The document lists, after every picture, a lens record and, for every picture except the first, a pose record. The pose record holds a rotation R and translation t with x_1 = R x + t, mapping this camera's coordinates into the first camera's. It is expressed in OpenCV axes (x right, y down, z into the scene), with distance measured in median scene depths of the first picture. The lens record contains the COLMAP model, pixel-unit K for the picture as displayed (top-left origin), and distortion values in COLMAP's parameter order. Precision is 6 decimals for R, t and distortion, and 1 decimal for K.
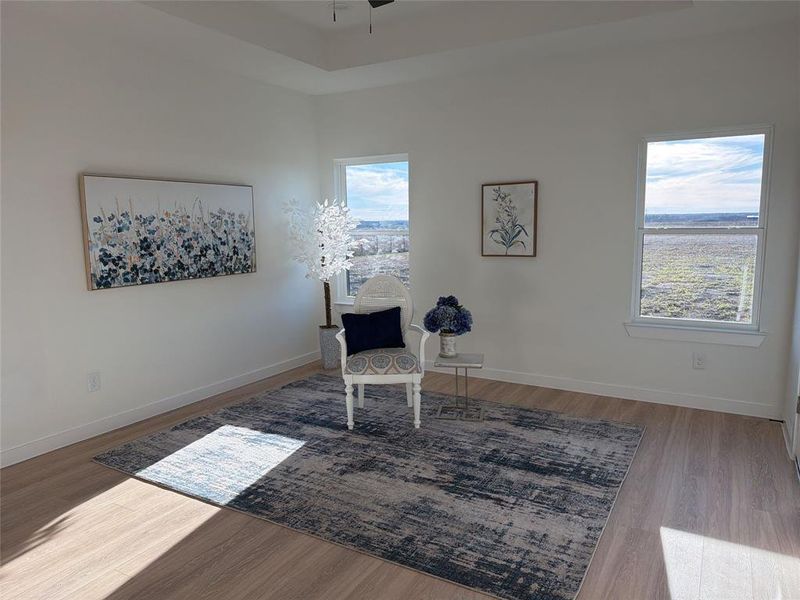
lens RADIAL K [[564.8, 0, 398.5], [0, 564.8, 299.4], [0, 0, 1]] dist [0.091704, -0.035979]
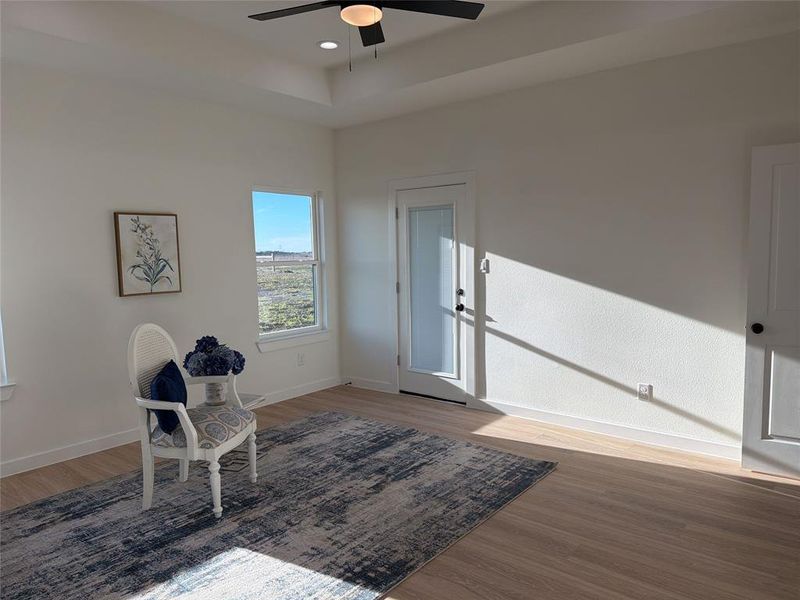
lens RADIAL K [[564.8, 0, 401.5], [0, 564.8, 299.8], [0, 0, 1]] dist [0.091704, -0.035979]
pose [[0.164775, -0.078695, 0.983187, -0.856414], [0.153917, 0.986652, 0.053177, -0.073597], [-0.974248, 0.142567, 0.174688, 0.618248]]
